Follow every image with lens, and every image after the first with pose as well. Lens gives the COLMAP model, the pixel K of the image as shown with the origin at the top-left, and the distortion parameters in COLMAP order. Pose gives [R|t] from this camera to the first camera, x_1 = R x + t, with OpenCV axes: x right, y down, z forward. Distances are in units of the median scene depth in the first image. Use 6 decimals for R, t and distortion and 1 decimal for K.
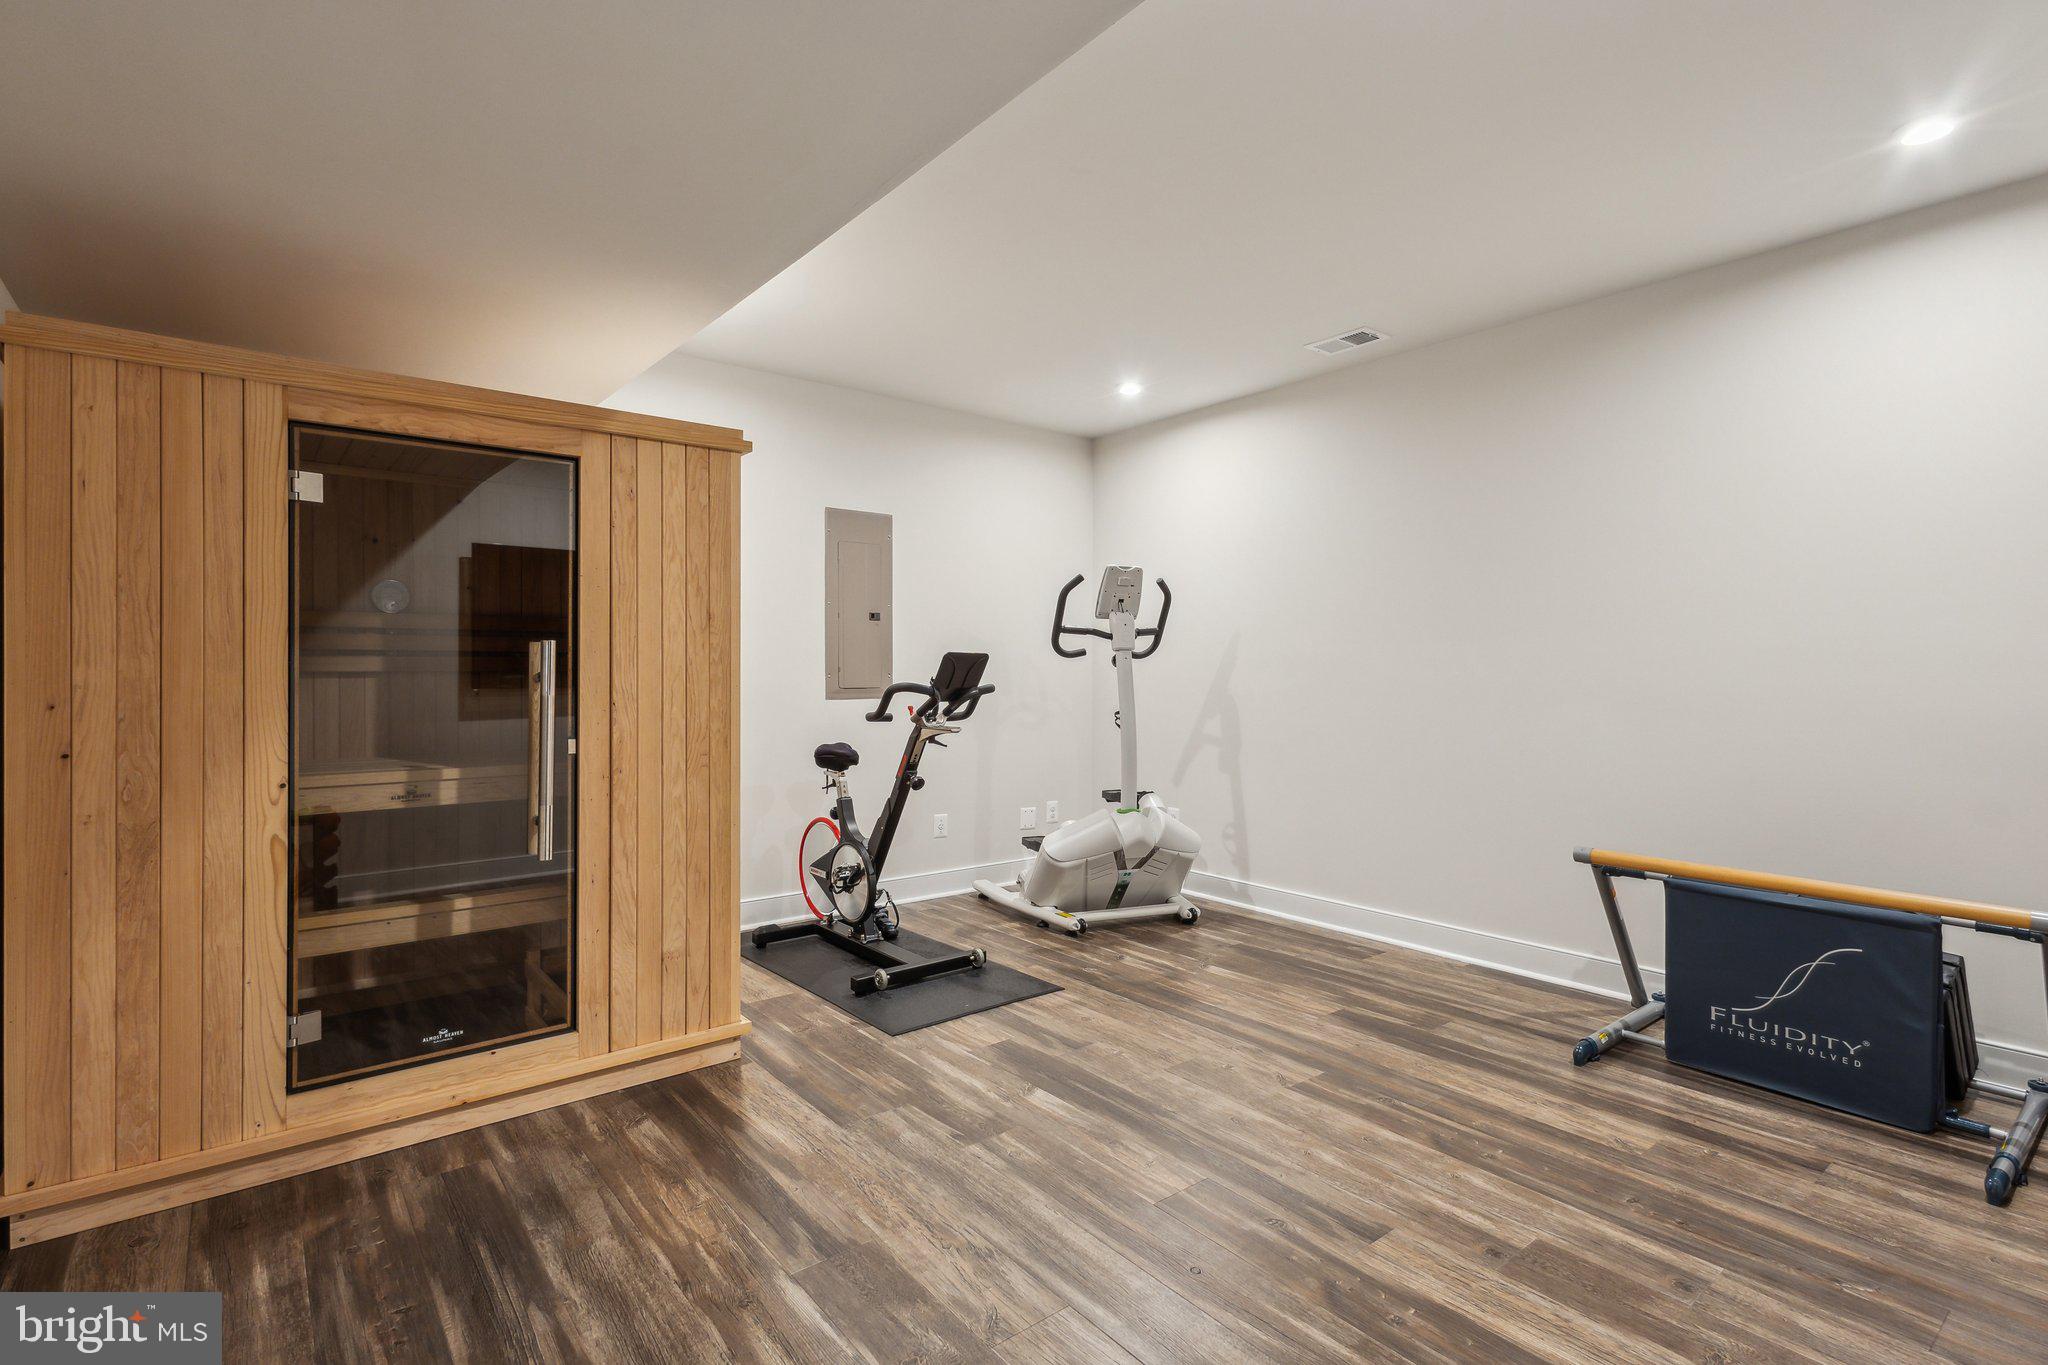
lens RADIAL K [[963.0, 0, 1025.2], [0, 963.0, 687.1], [0, 0, 1]] dist [0.014354, -0.002592]
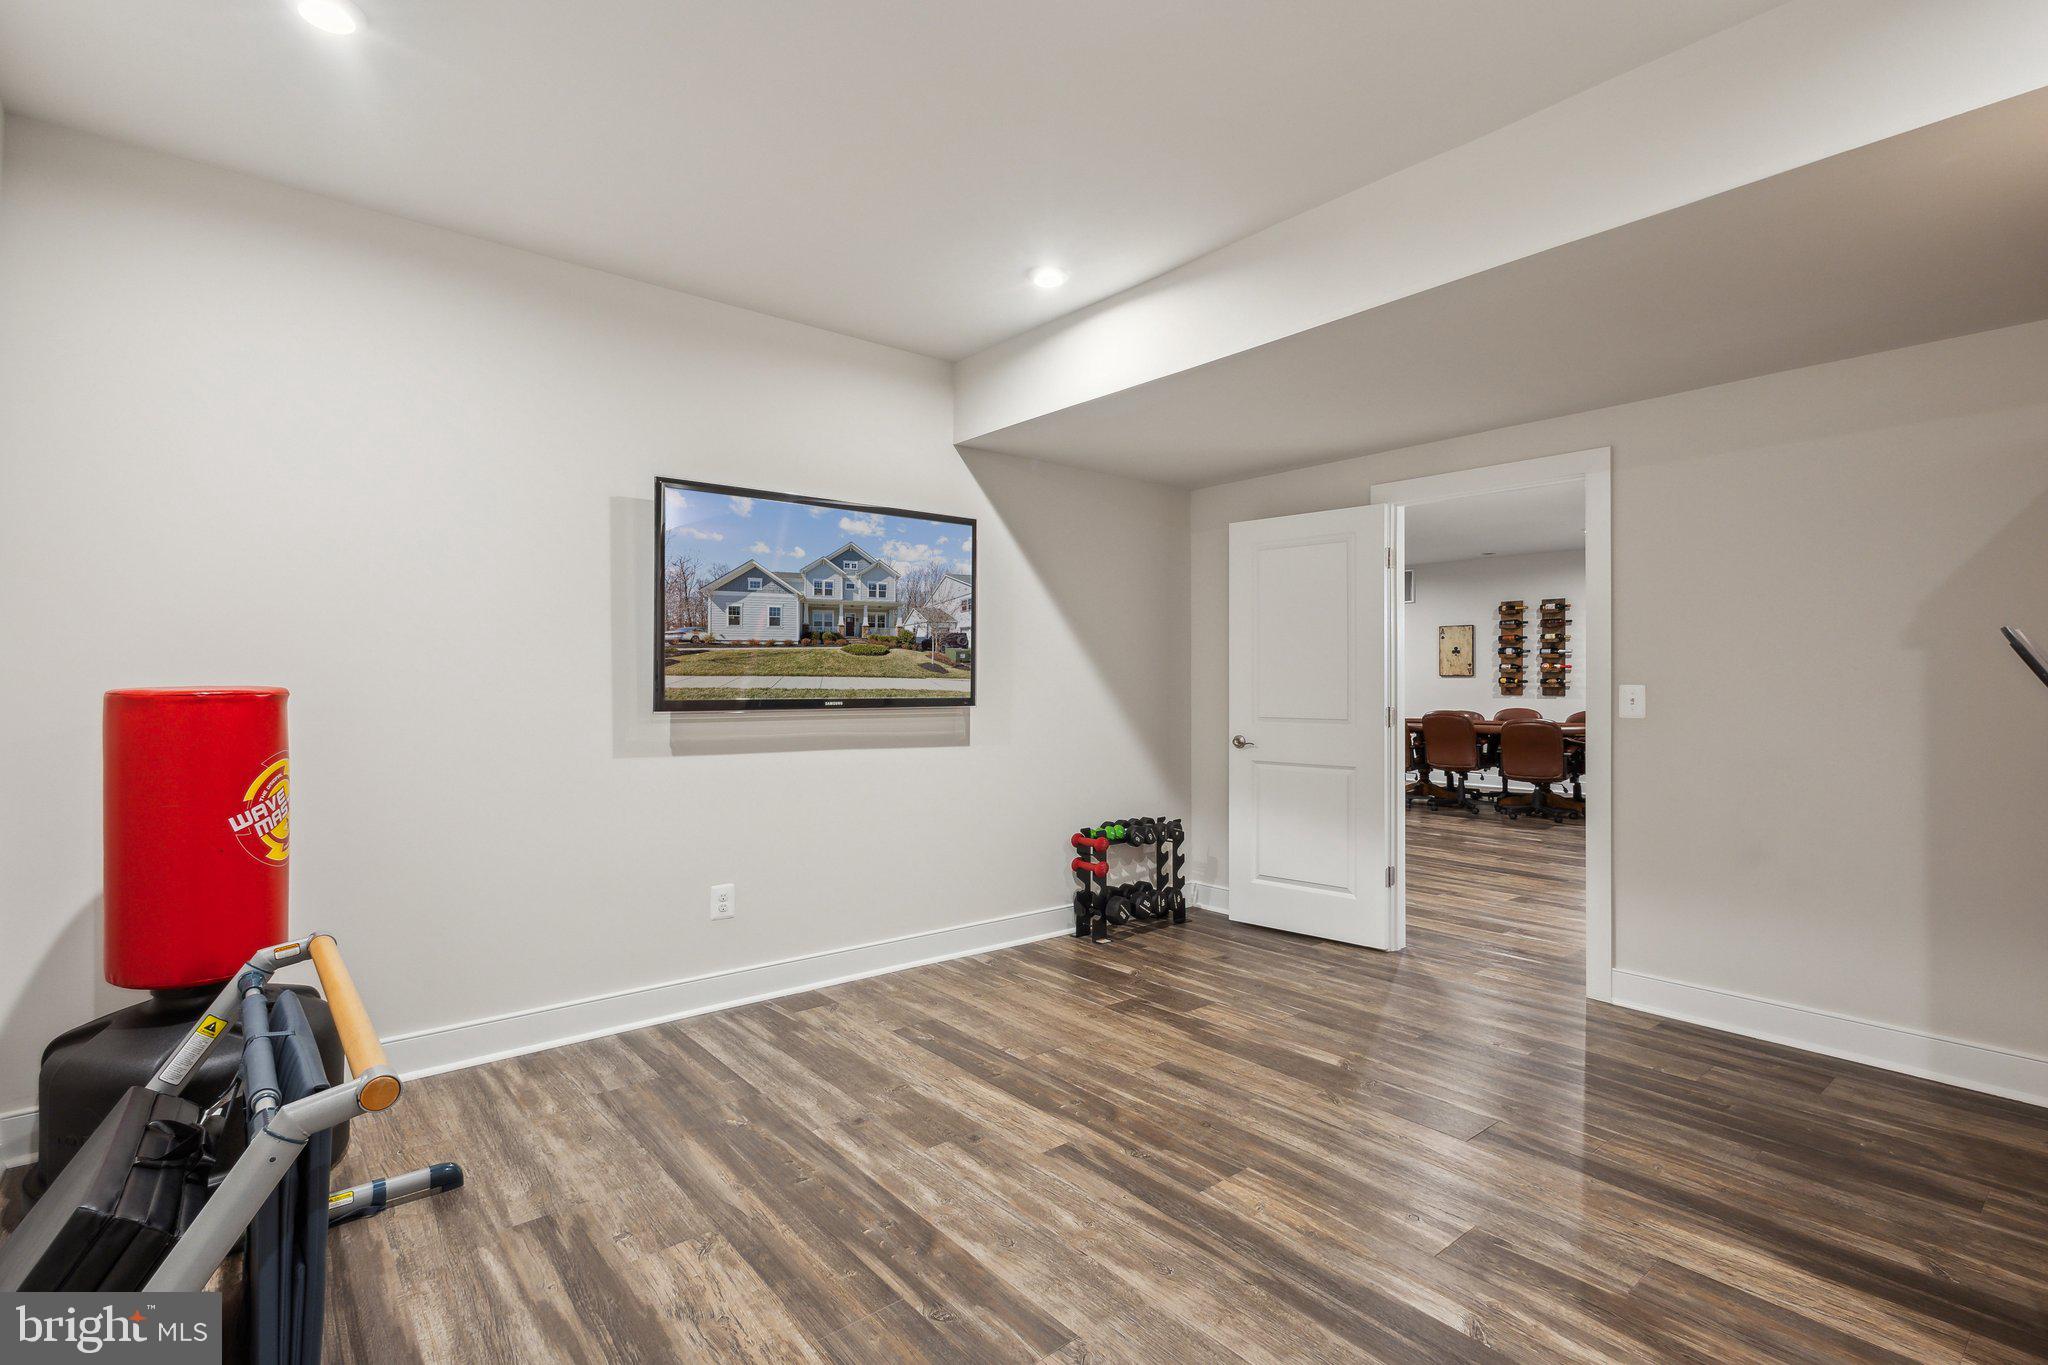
lens RADIAL K [[963.0, 0, 1026.7], [0, 963.0, 672.4], [0, 0, 1]] dist [0.014354, -0.002592]
pose [[-0.999738, -0.003999, -0.022556, 0.374847], [-0.004230, 0.999939, 0.010175, -0.035122], [0.022514, 0.010268, -0.999694, 1.904322]]
